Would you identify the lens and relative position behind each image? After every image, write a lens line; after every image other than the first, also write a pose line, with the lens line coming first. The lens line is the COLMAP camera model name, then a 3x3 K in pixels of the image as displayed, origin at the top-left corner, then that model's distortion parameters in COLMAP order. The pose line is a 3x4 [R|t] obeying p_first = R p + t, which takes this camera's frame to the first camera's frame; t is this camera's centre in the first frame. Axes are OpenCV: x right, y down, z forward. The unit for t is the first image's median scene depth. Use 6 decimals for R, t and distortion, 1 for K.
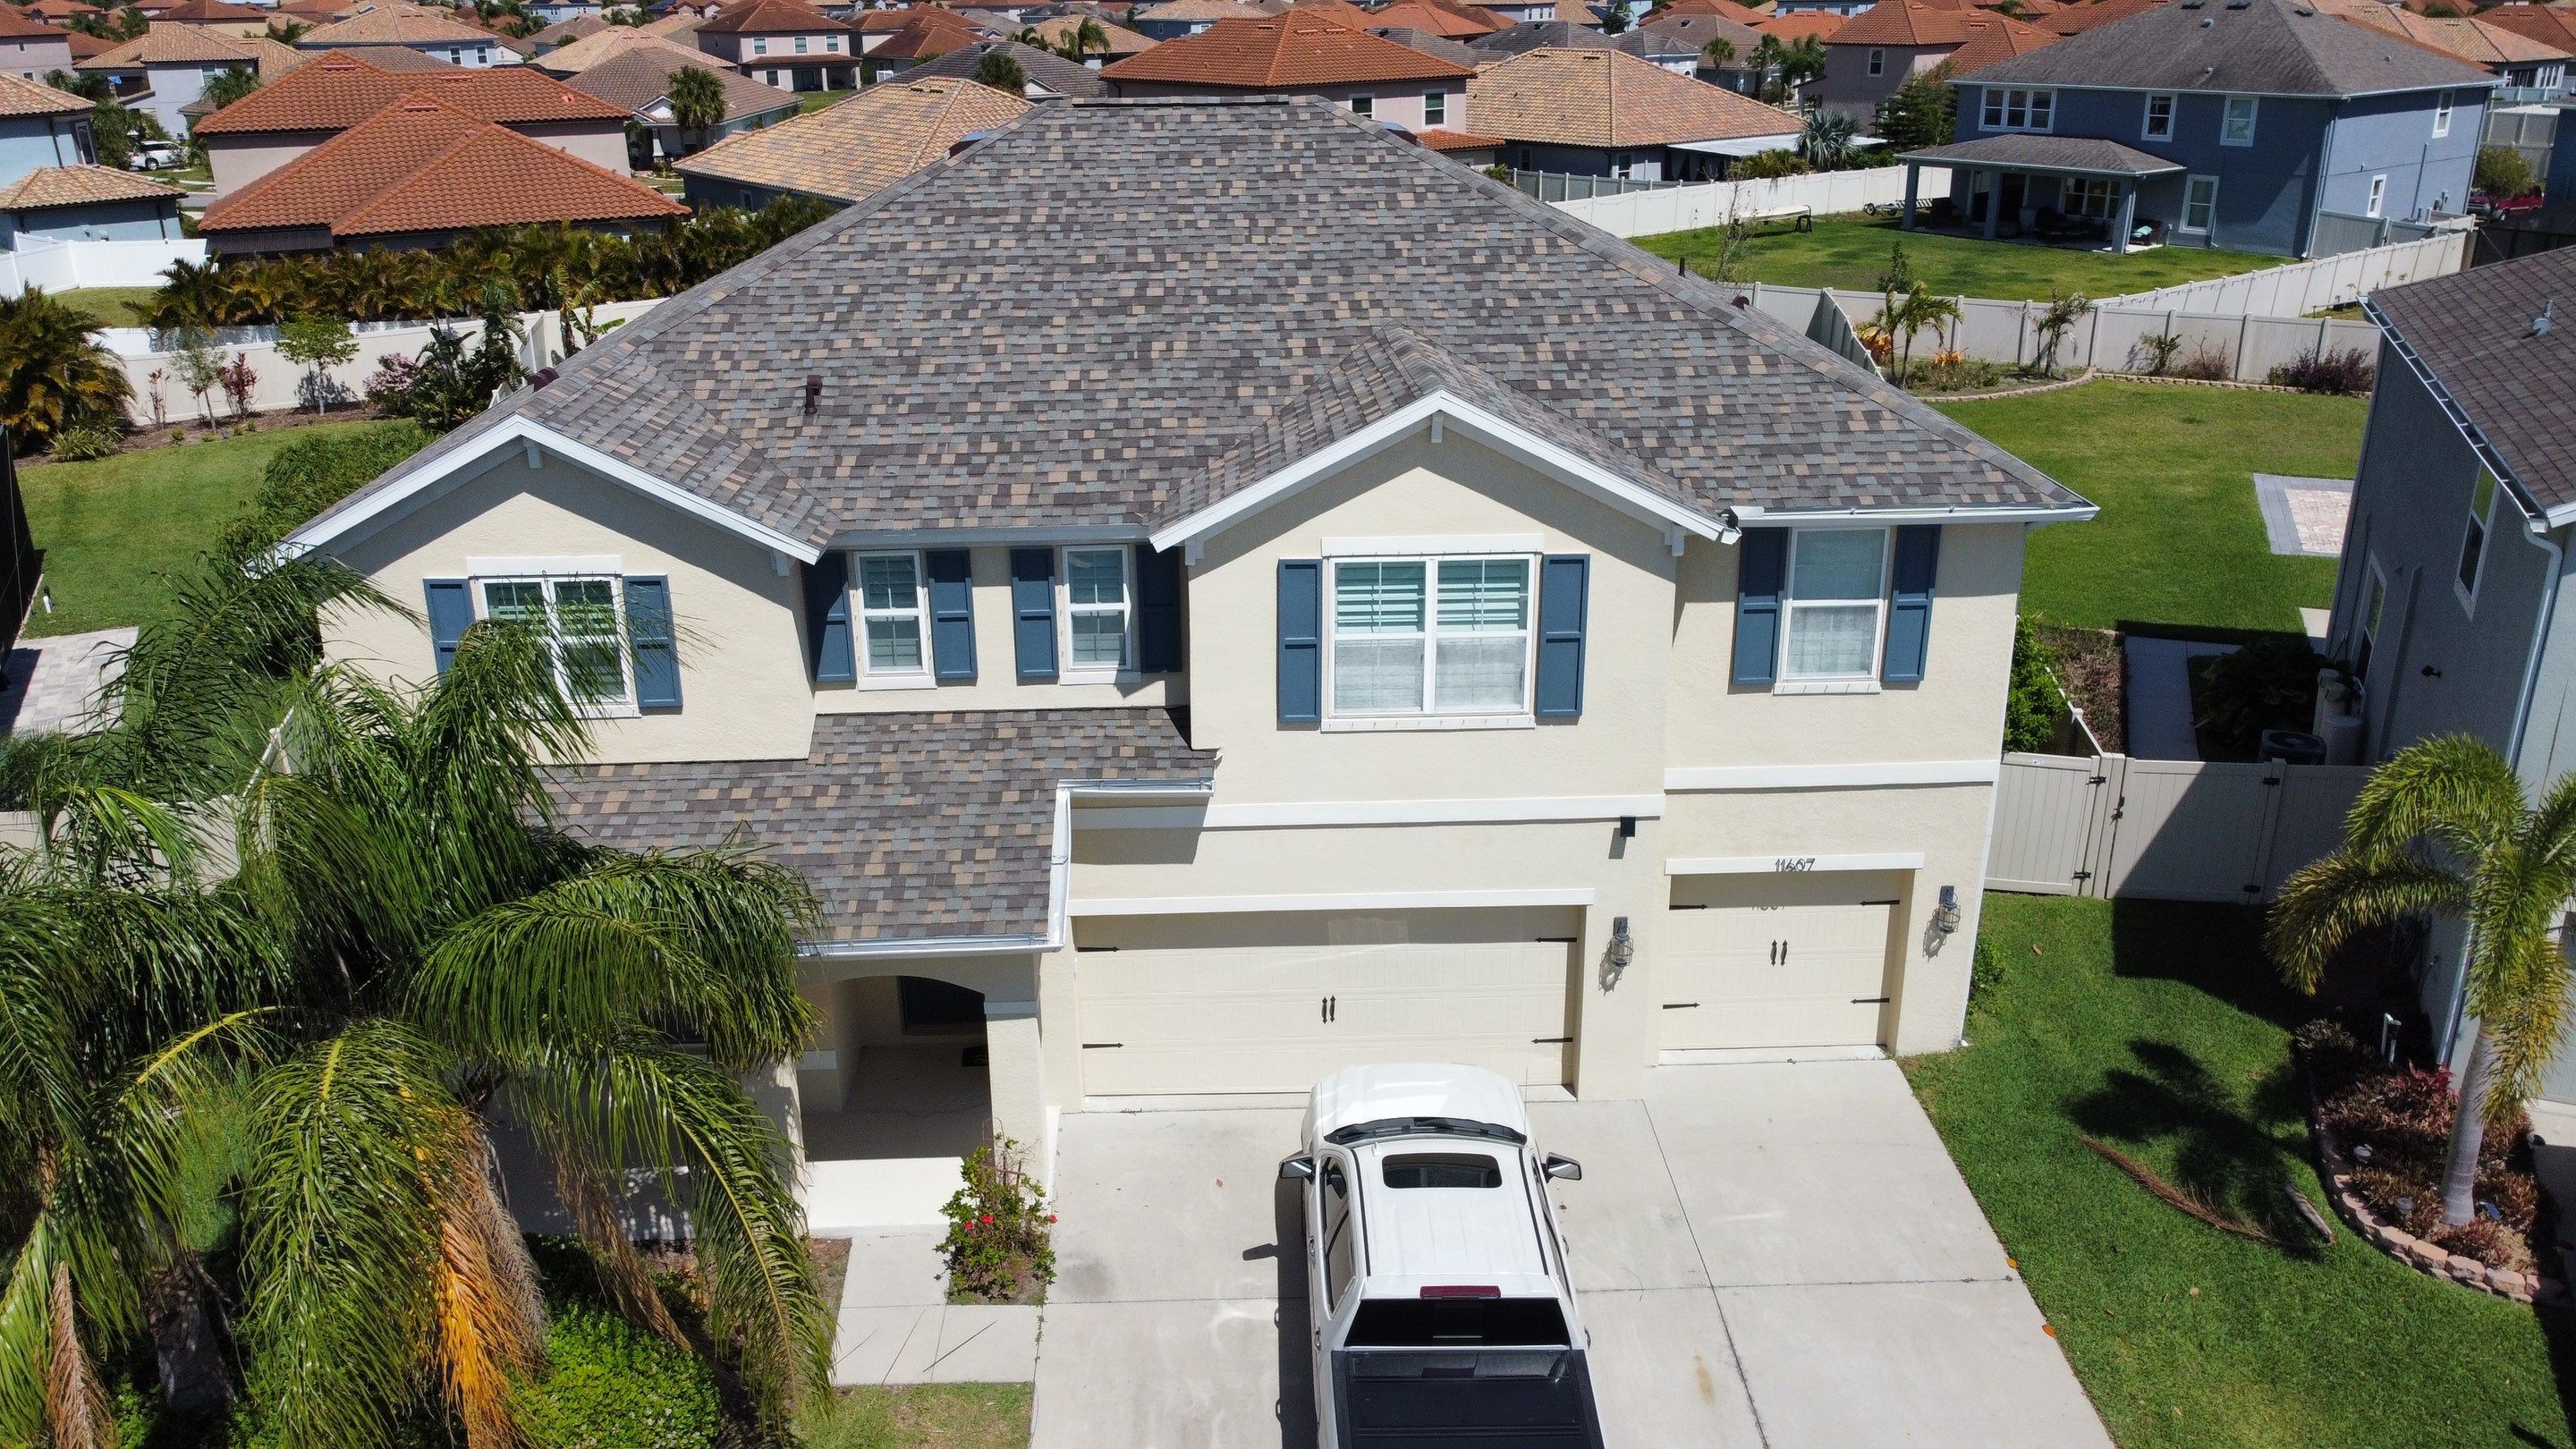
lens RADIAL K [[1953.1, 0, 1241.8], [0, 1953.1, 696.1], [0, 0, 1]] dist [0.002972, -0.021091]
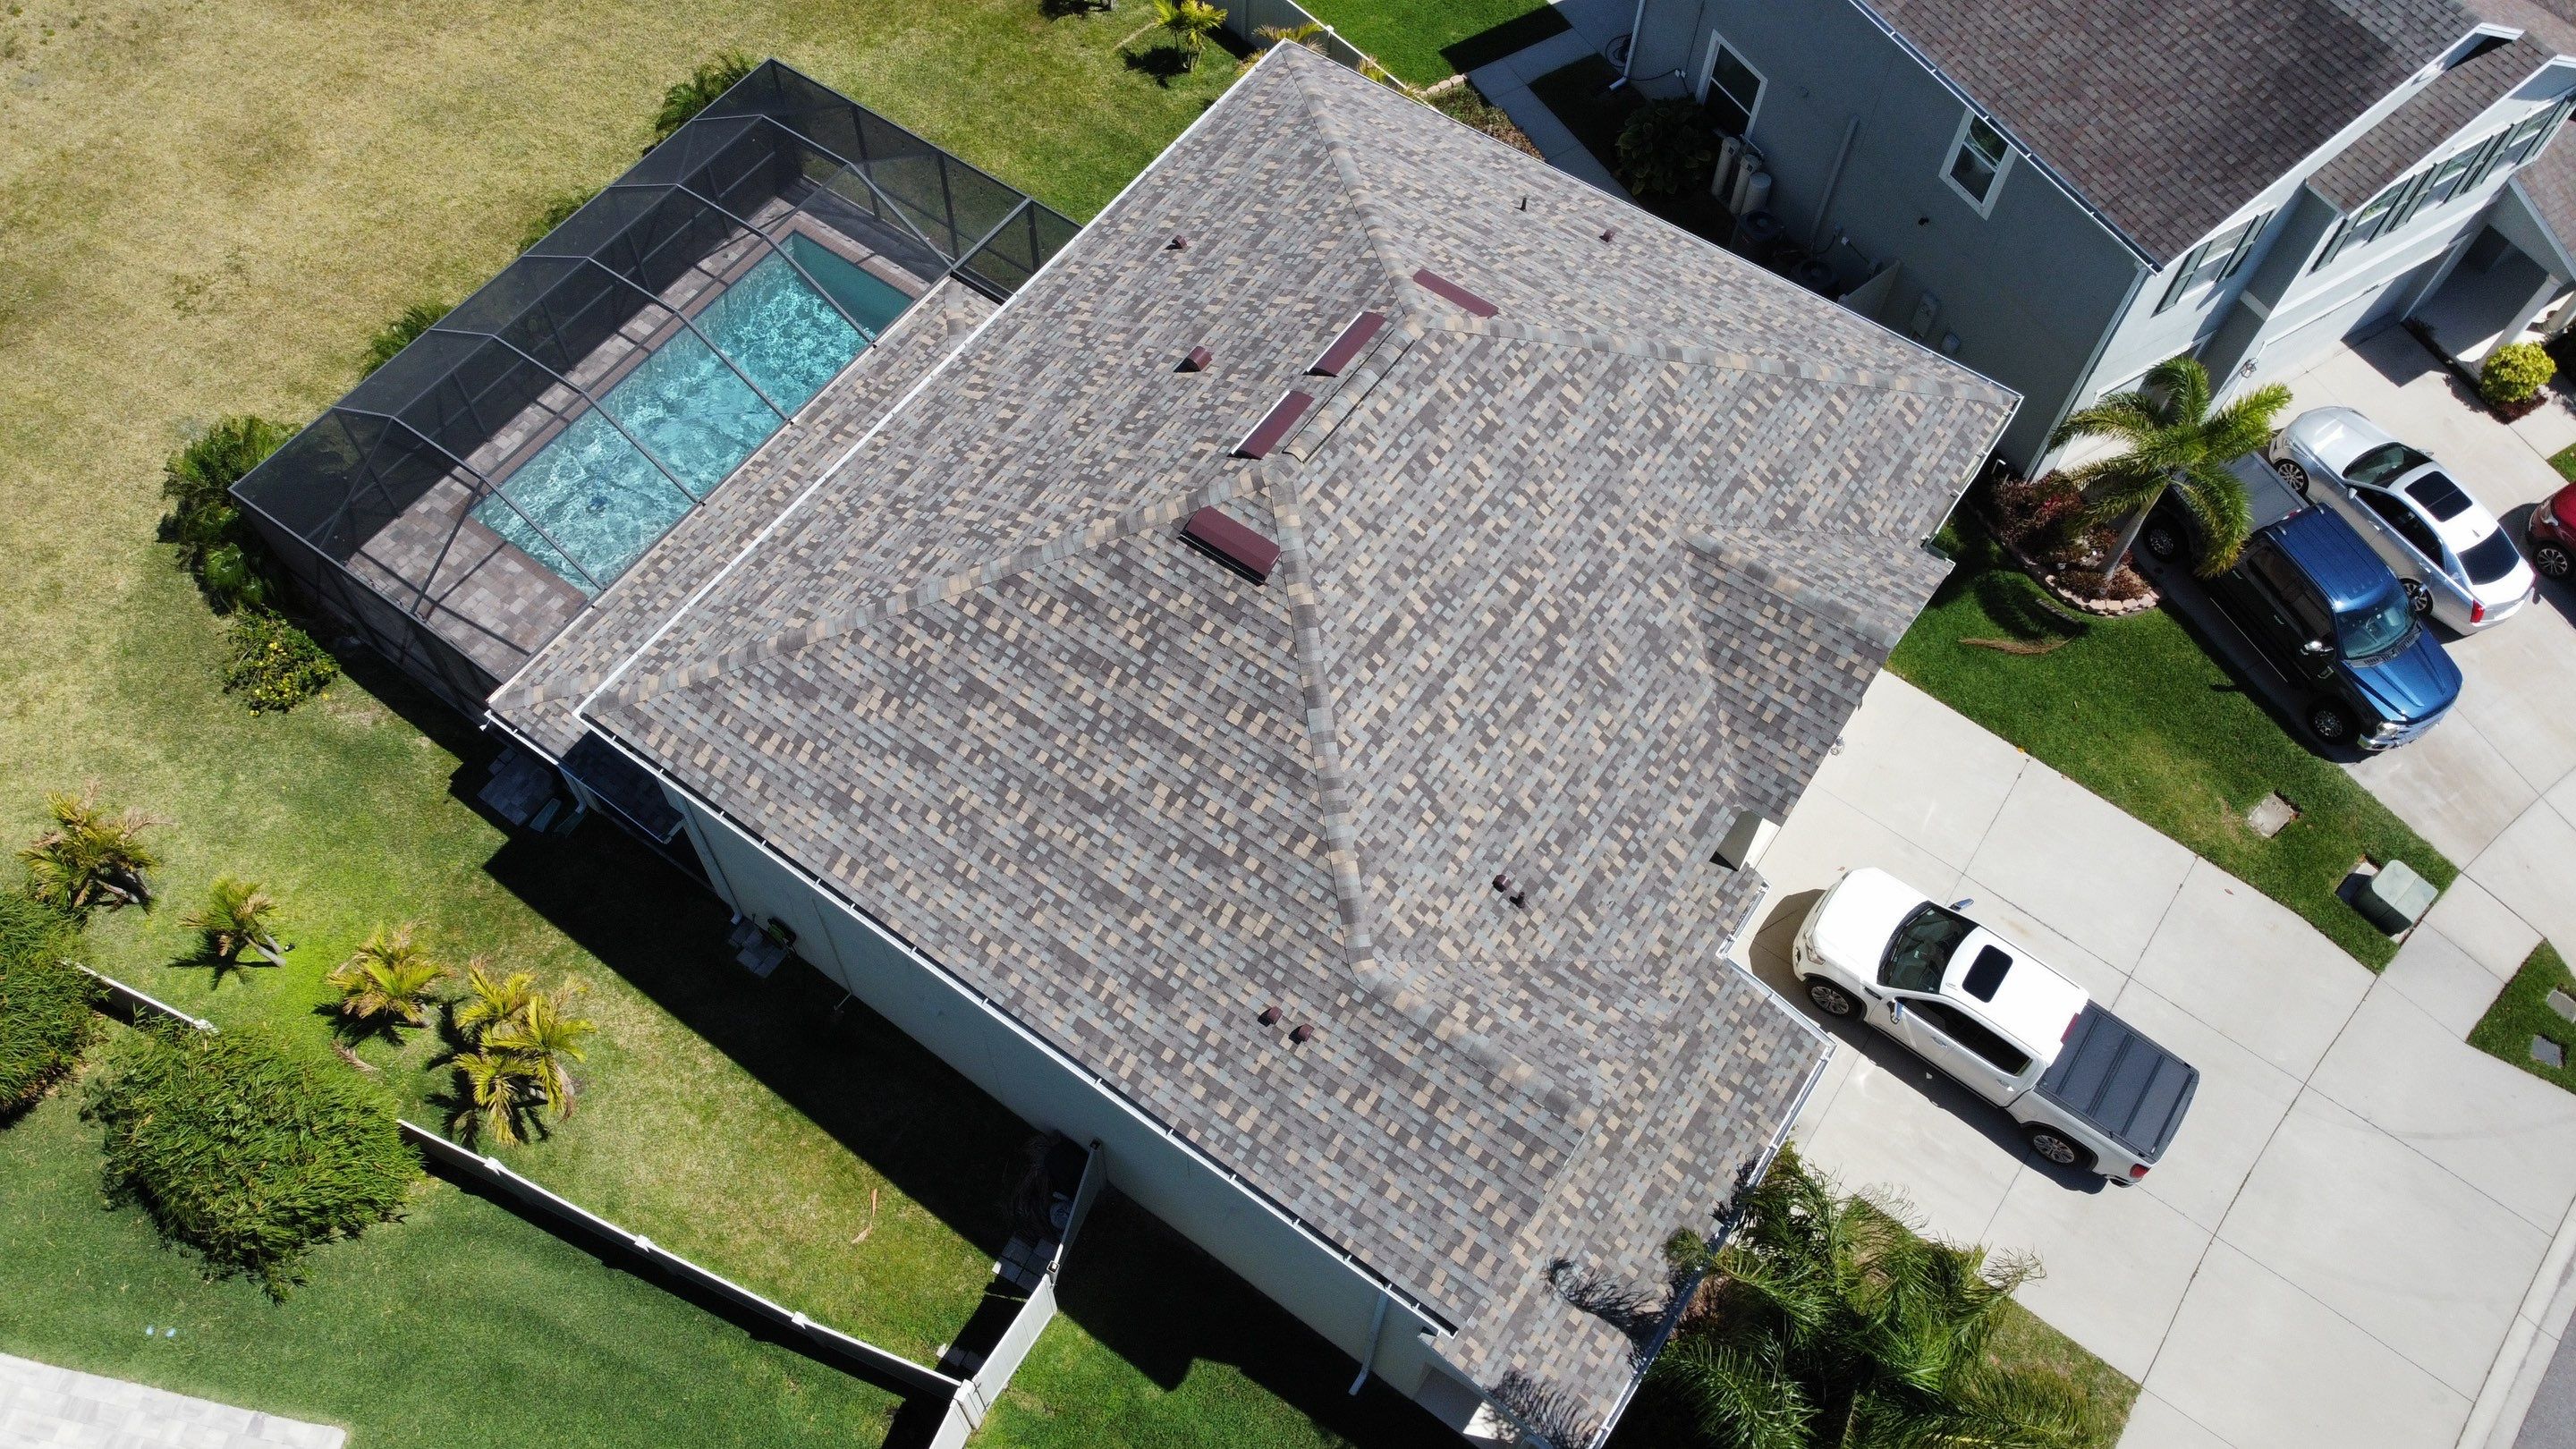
lens RADIAL K [[1953.1, 0, 1254.2], [0, 1953.1, 701.2], [0, 0, 1]] dist [0.002972, -0.021091]
pose [[0.599961, -0.670414, 0.436569, -0.797867], [0.256731, 0.678167, 0.688606, -1.163032], [-0.757718, -0.301056, 0.578989, 0.442257]]
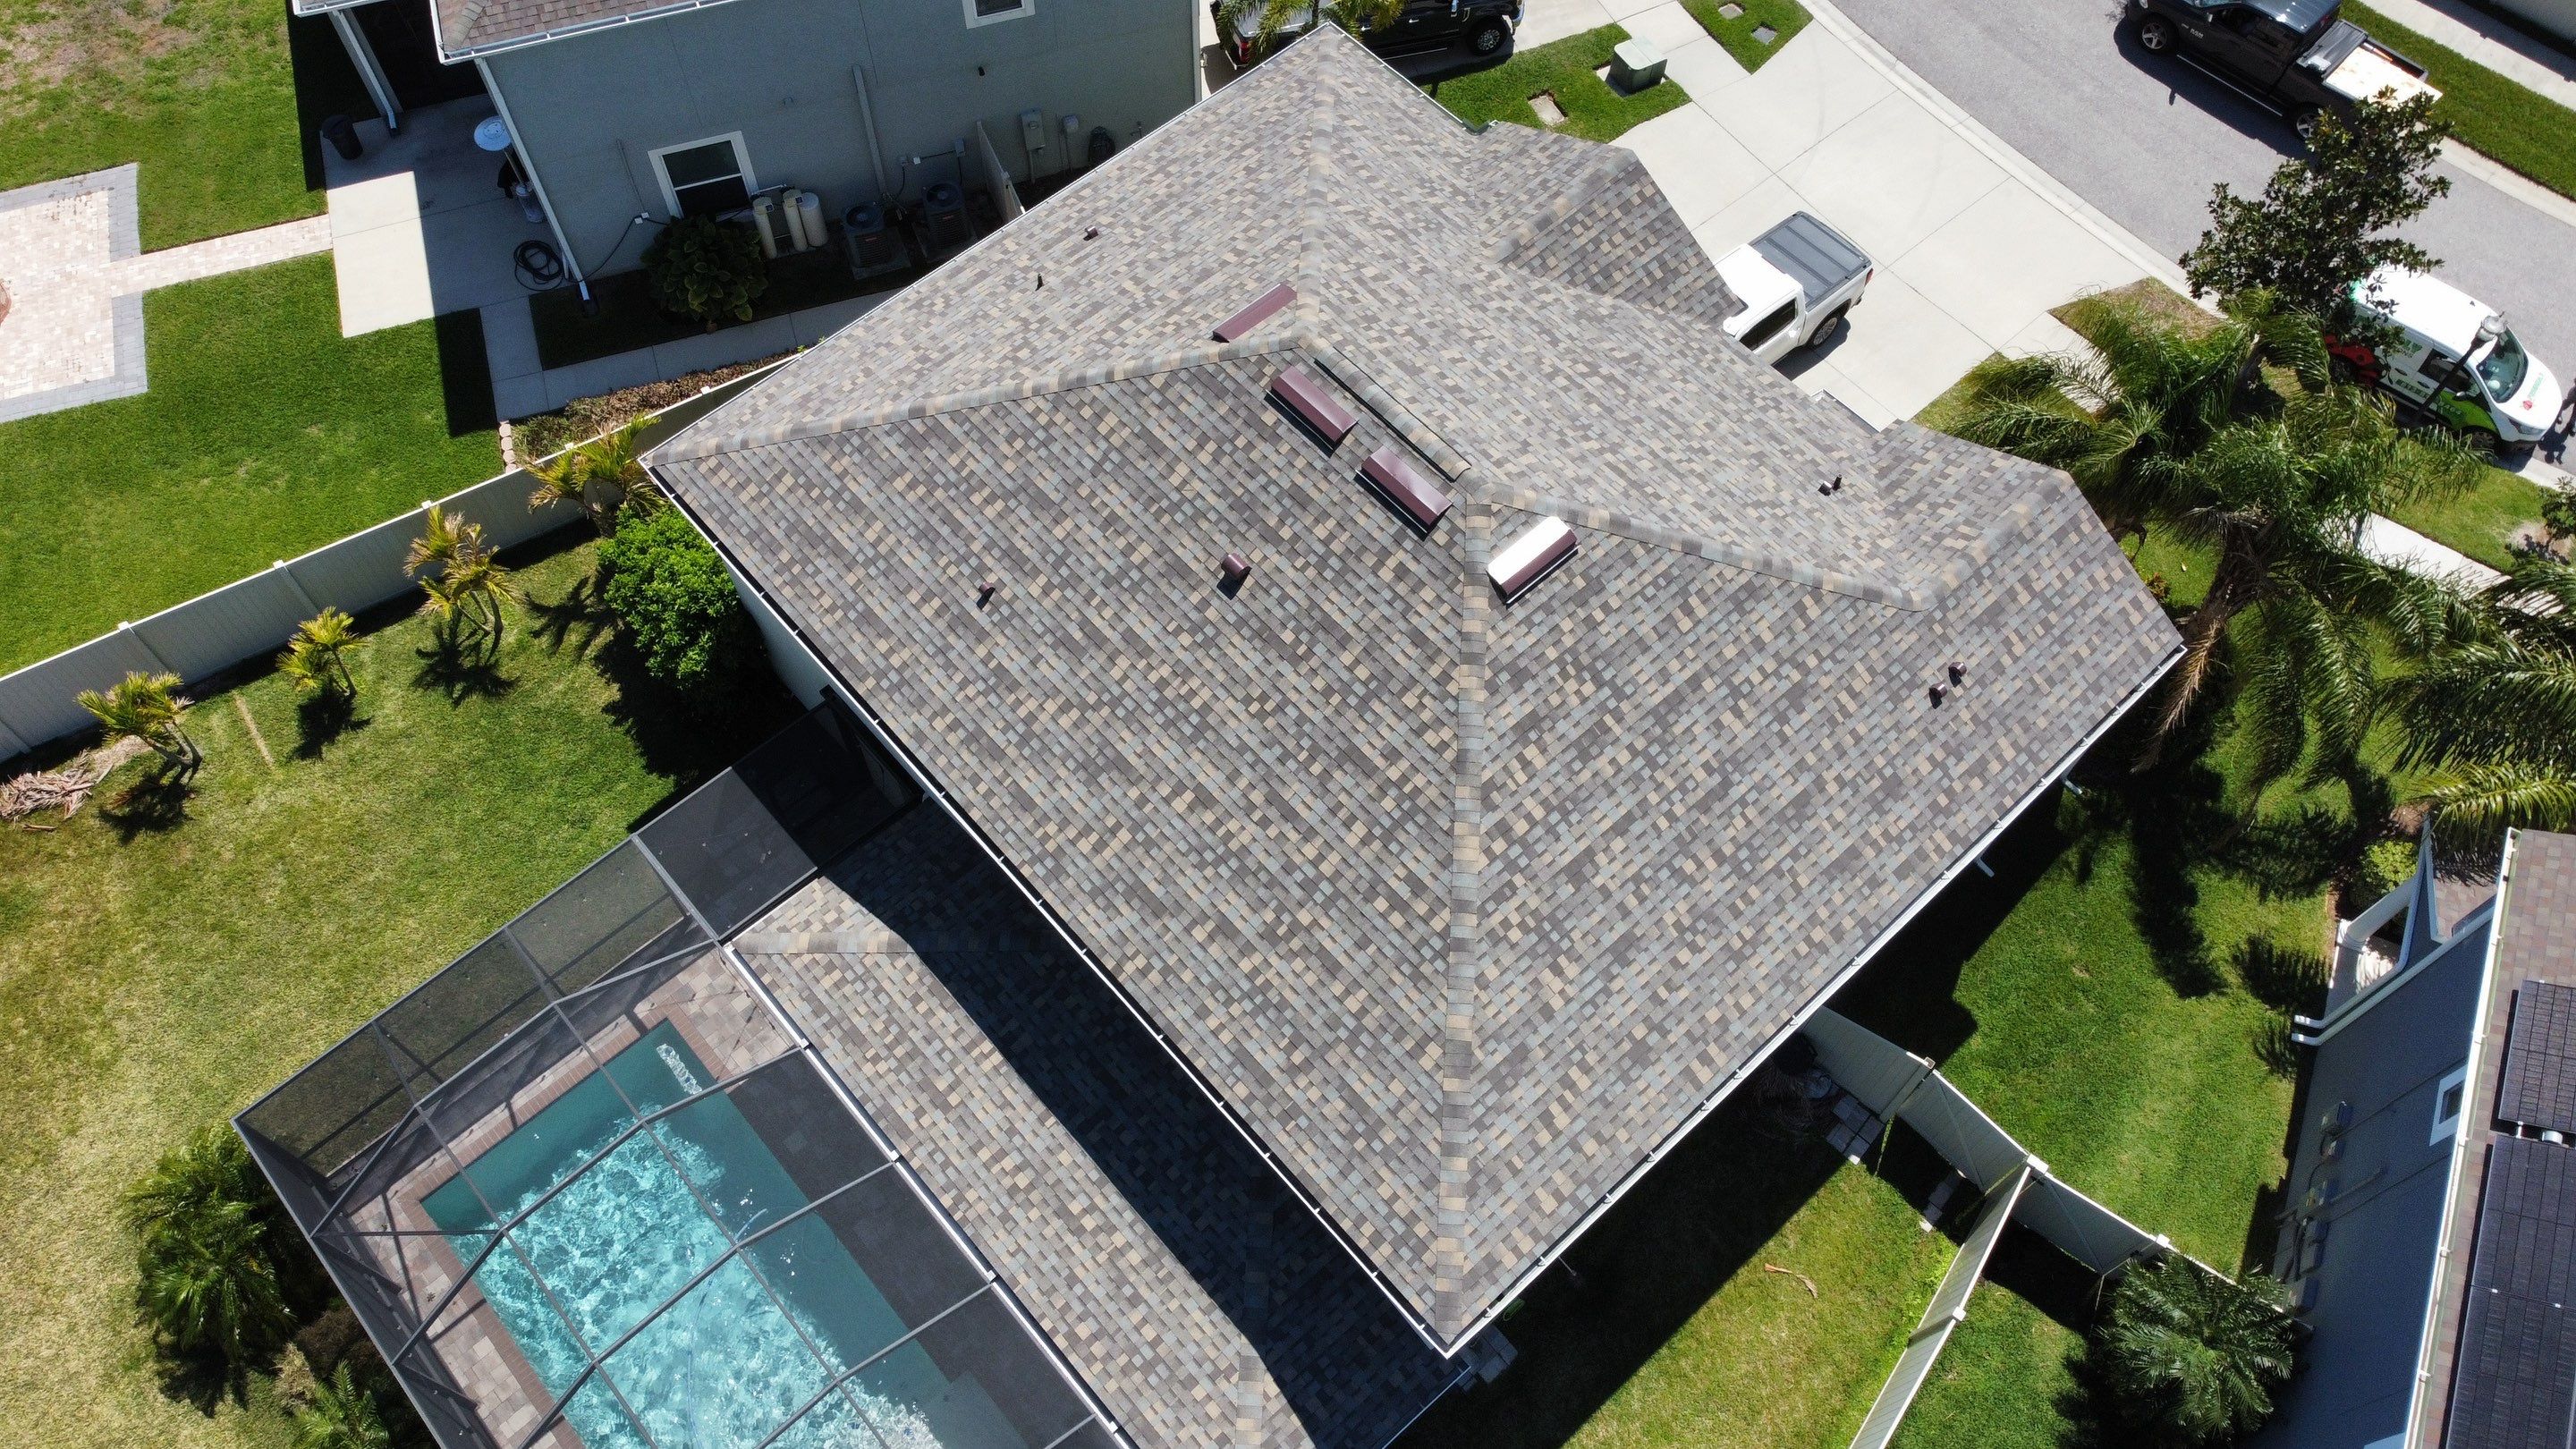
lens RADIAL K [[1953.1, 0, 1254.0], [0, 1953.1, 693.5], [0, 0, 1]] dist [0.002972, -0.021091]
pose [[-0.644310, -0.654954, 0.394842, -0.613100], [0.275719, 0.282633, 0.918748, -1.535659], [-0.713333, 0.700824, -0.001520, 1.424060]]
